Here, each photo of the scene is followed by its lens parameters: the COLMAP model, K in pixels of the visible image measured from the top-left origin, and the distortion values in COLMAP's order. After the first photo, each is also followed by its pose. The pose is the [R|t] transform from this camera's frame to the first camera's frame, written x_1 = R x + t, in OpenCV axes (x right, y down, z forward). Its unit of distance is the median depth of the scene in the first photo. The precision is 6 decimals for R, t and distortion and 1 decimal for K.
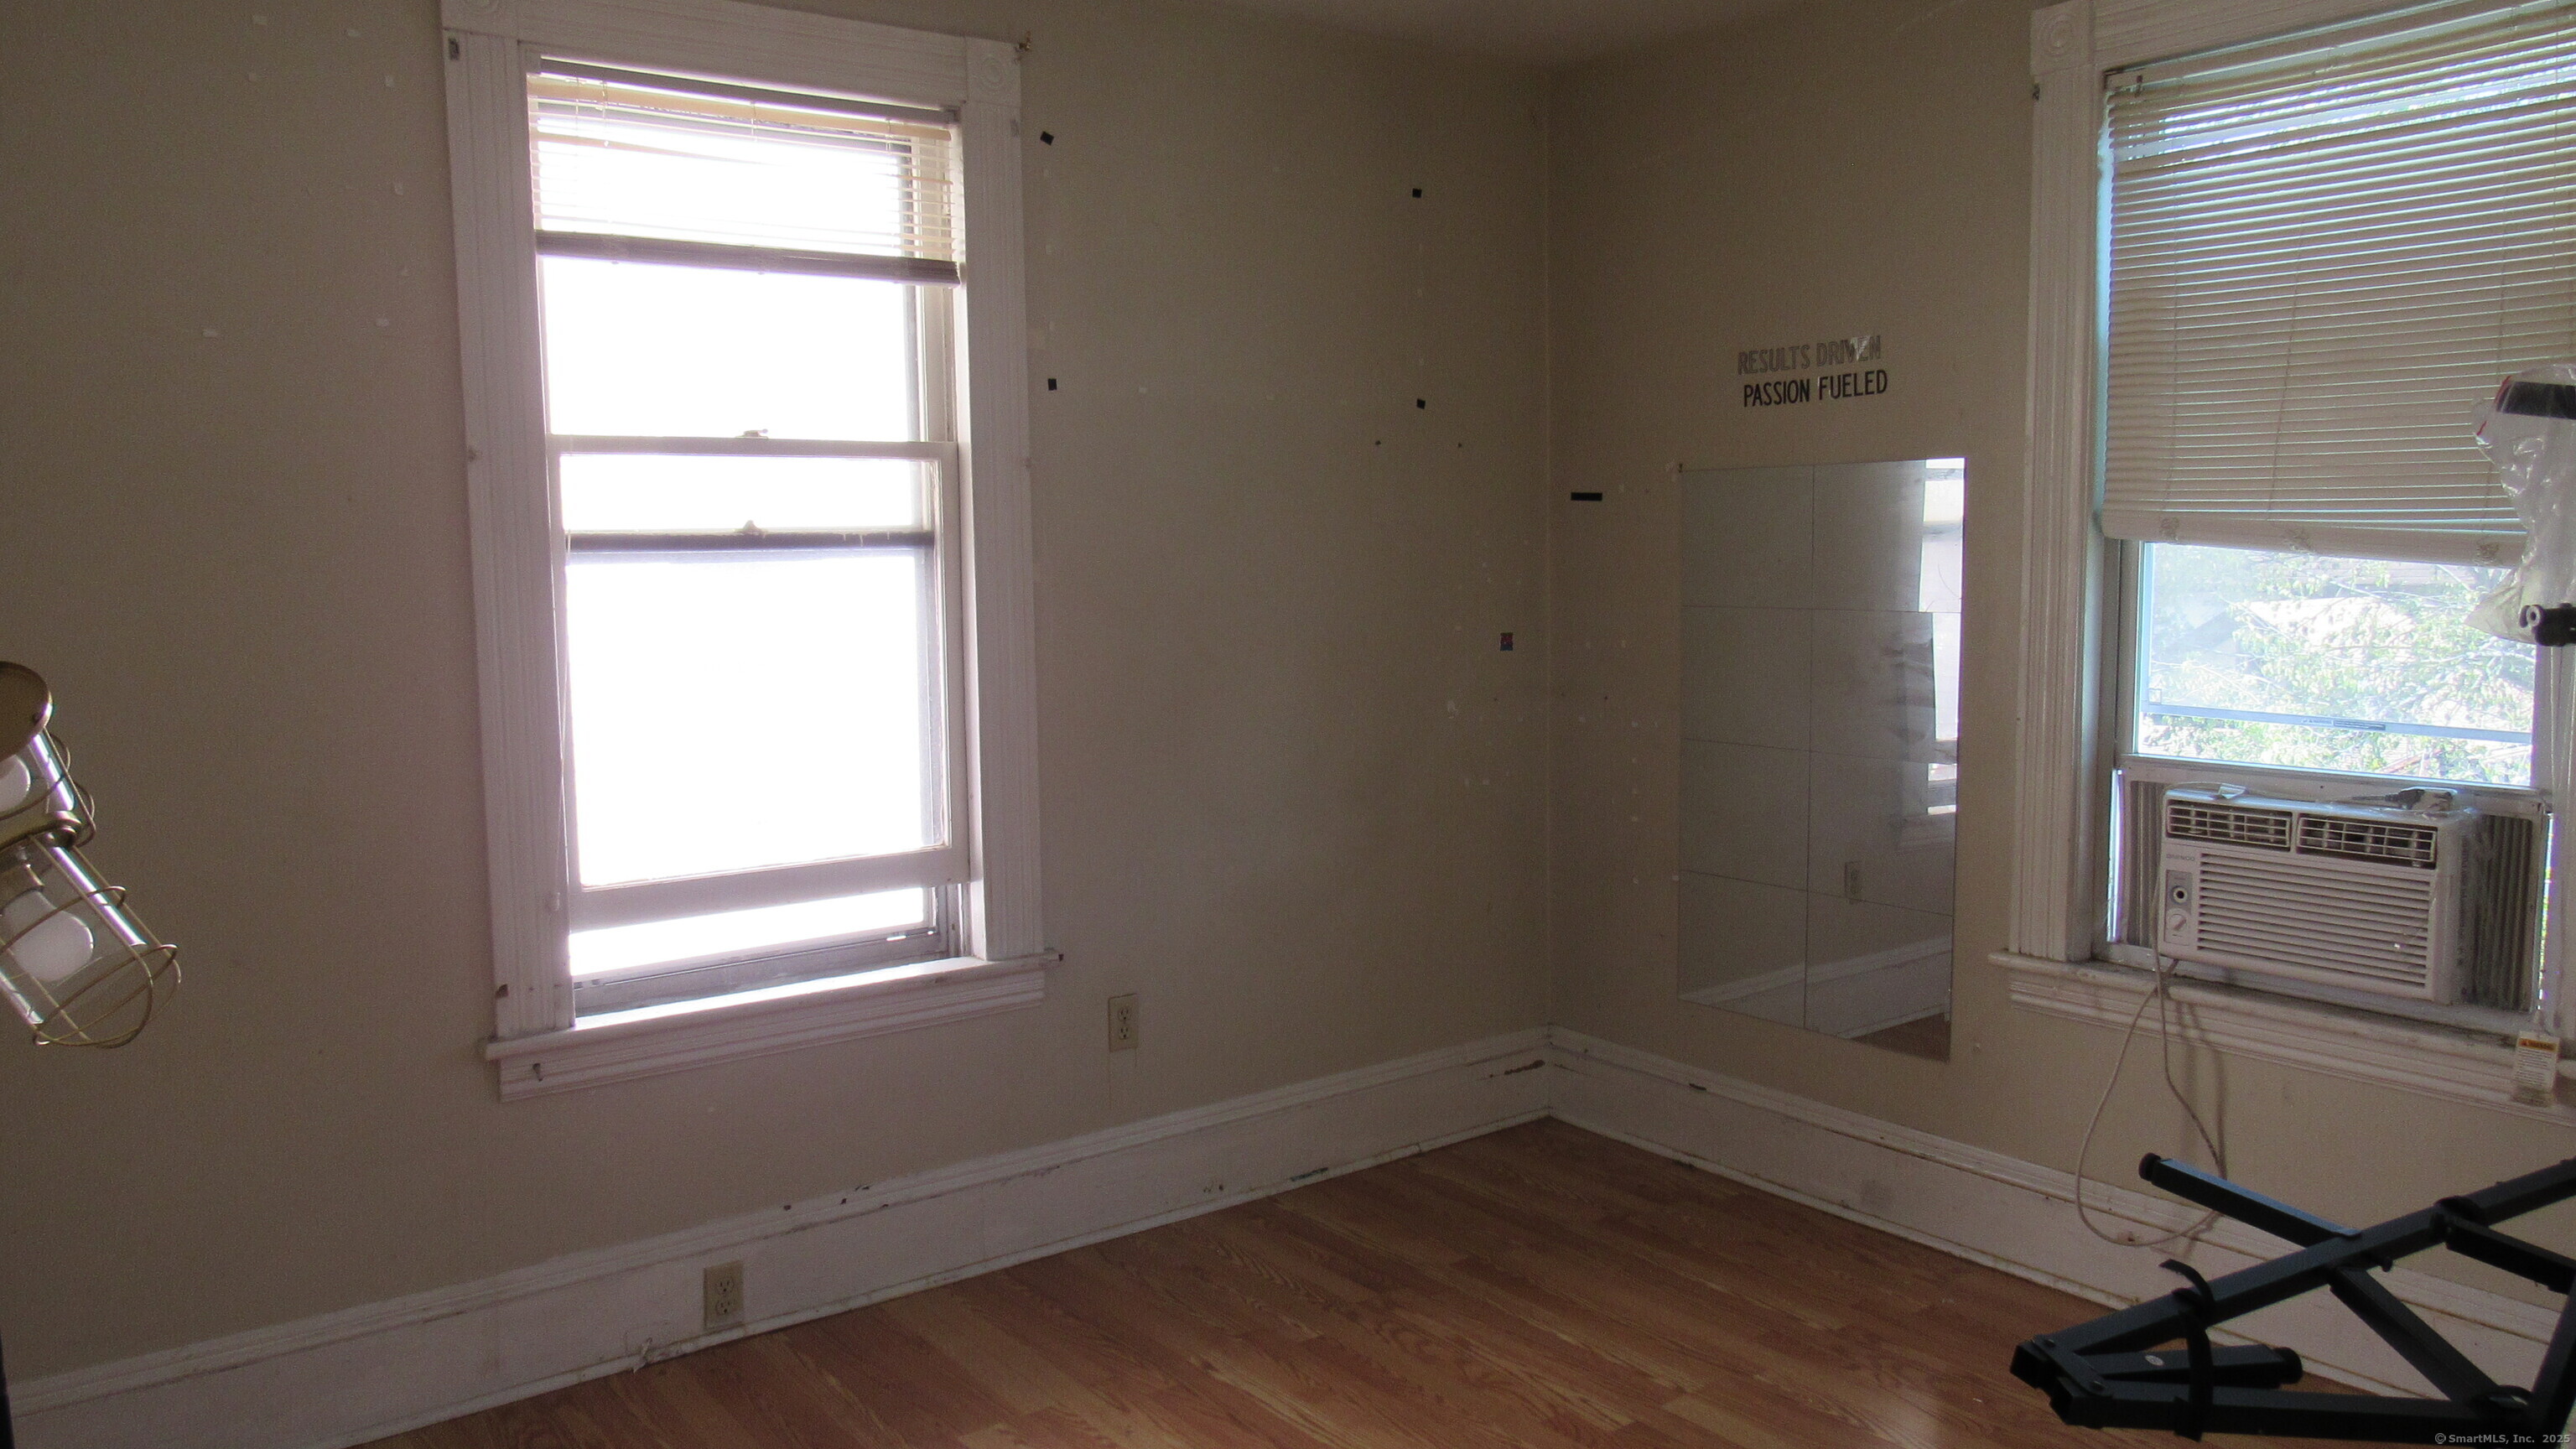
lens RADIAL K [[1811.1, 0, 1273.4], [0, 1811.1, 729.3], [0, 0, 1]] dist [-0.070921, 0.047679]
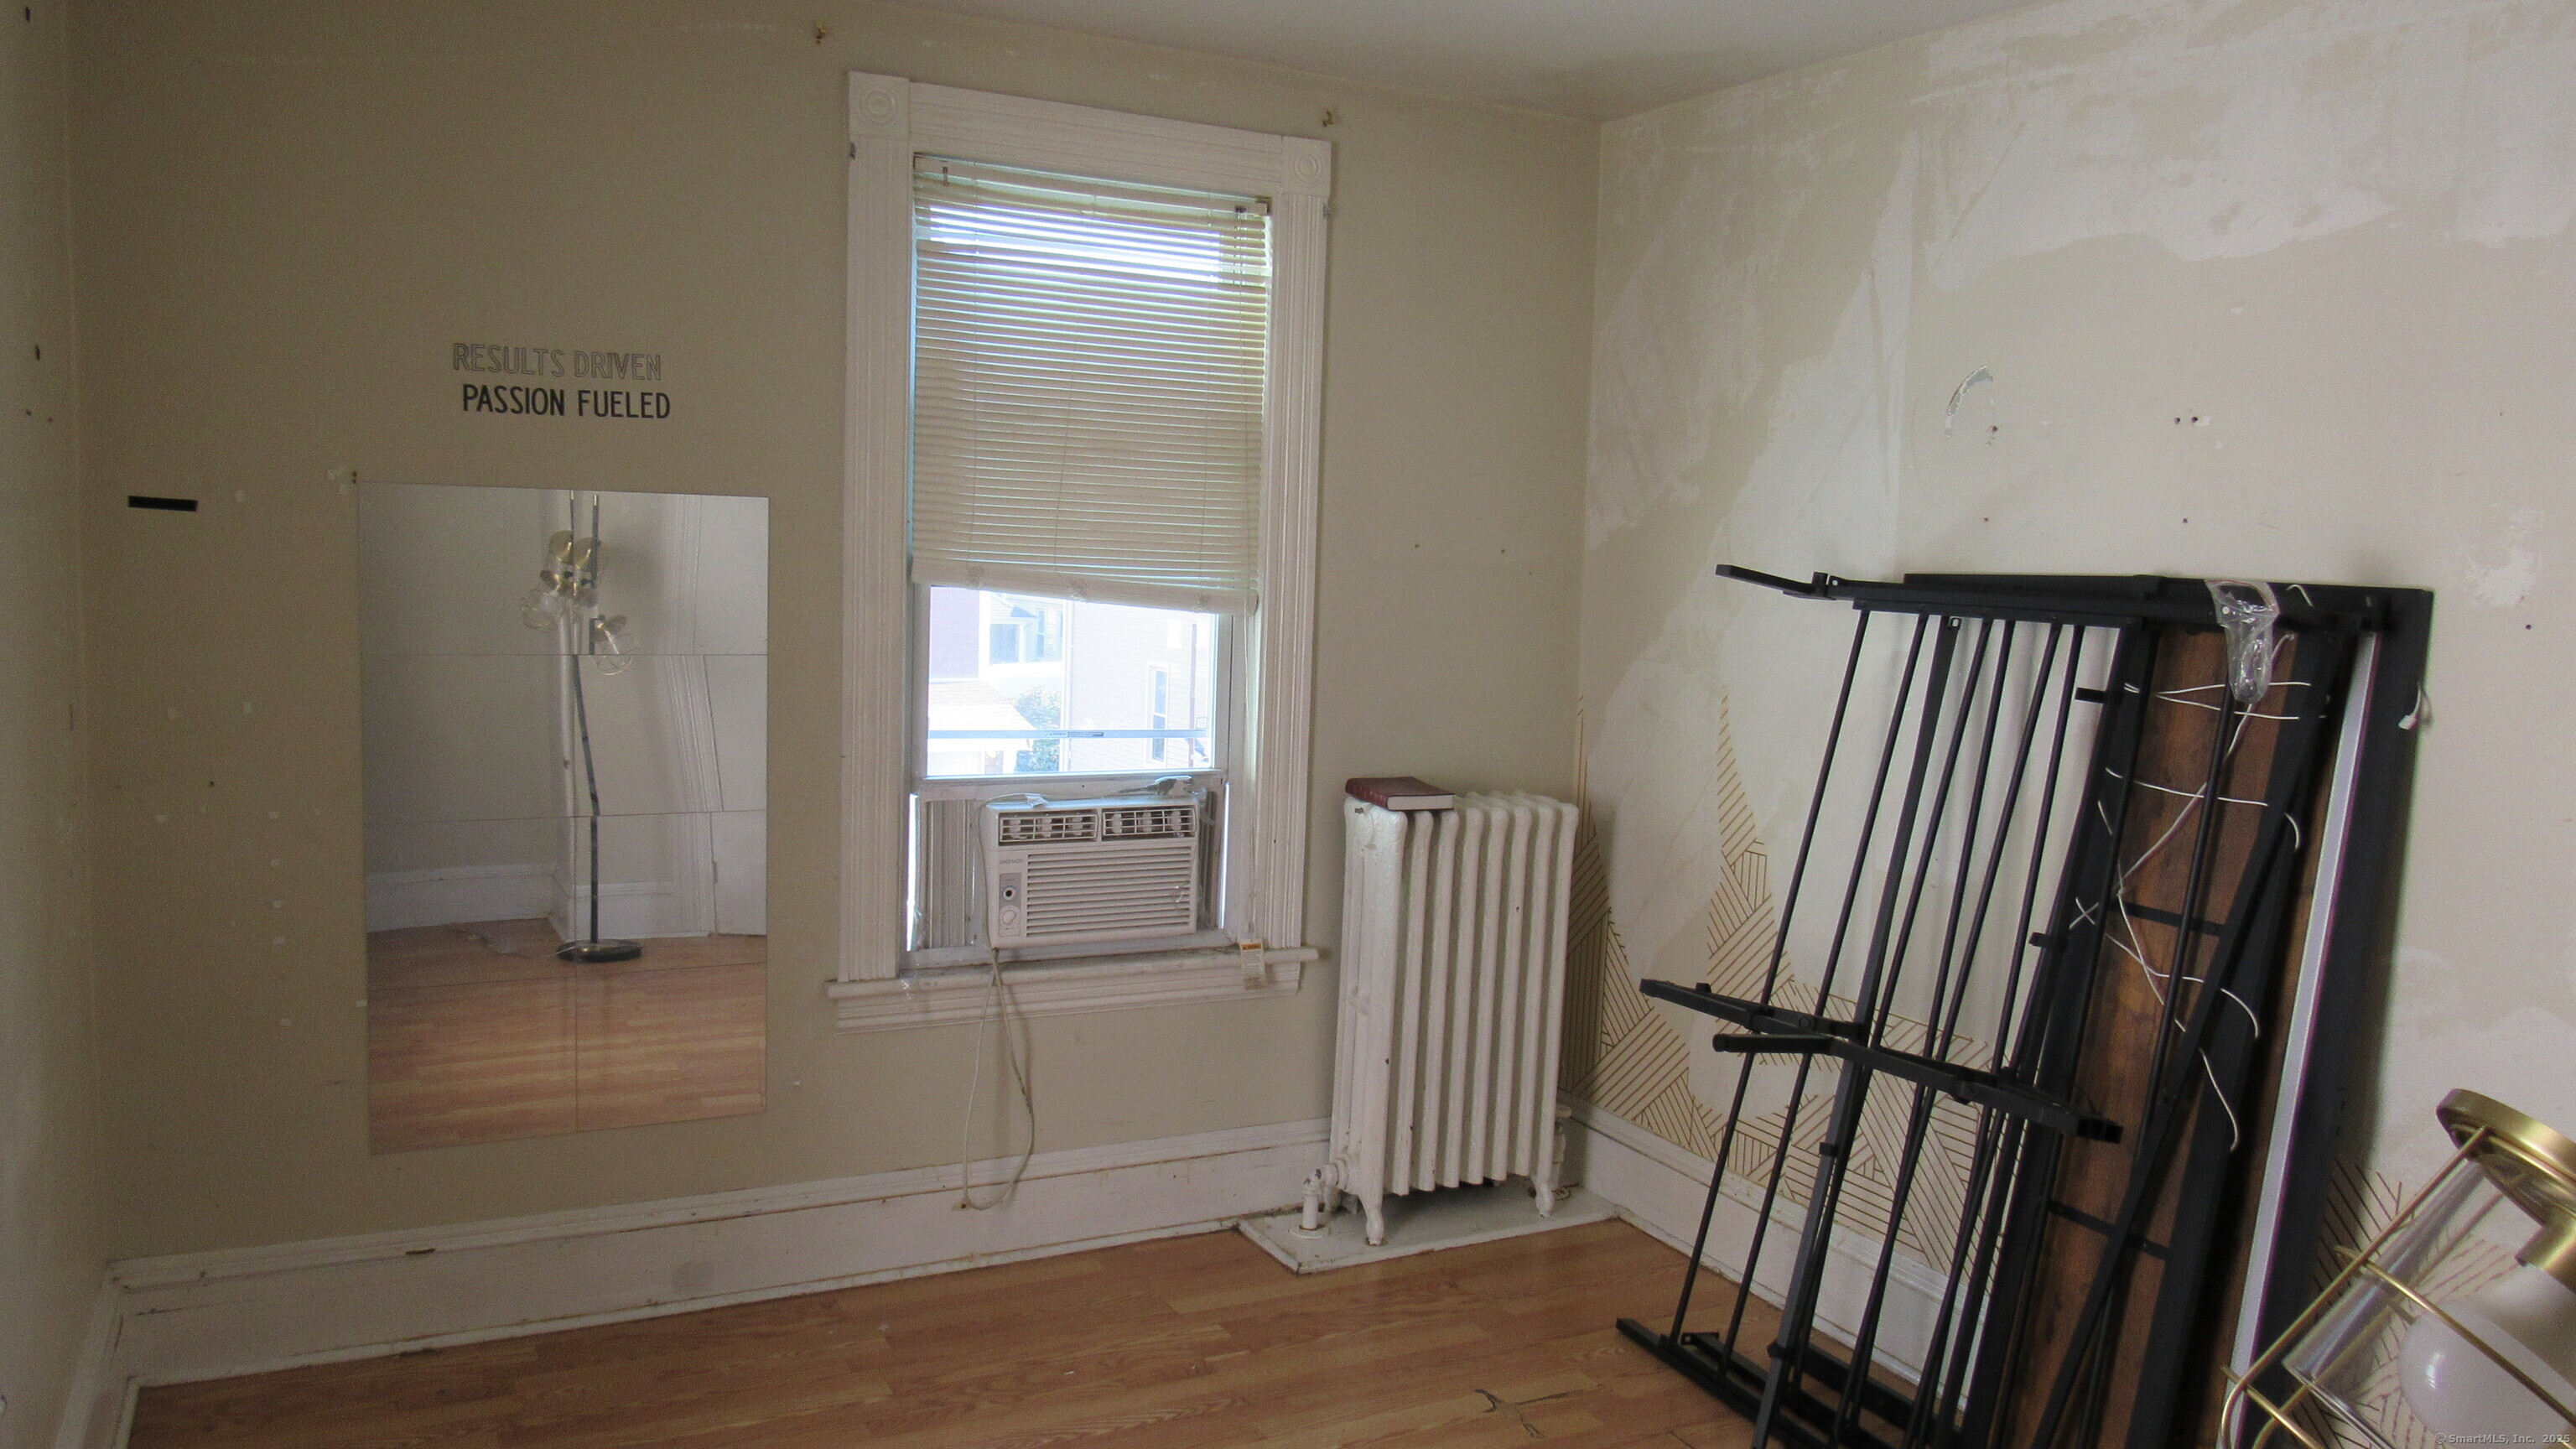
lens RADIAL K [[1811.1, 0, 1273.4], [0, 1811.1, 729.3], [0, 0, 1]] dist [-0.070921, 0.047679]
pose [[0.155473, -0.082287, 0.984407, -0.584037], [0.061939, 0.995376, 0.073422, -0.084854], [-0.985896, 0.049558, 0.159851, 0.608690]]
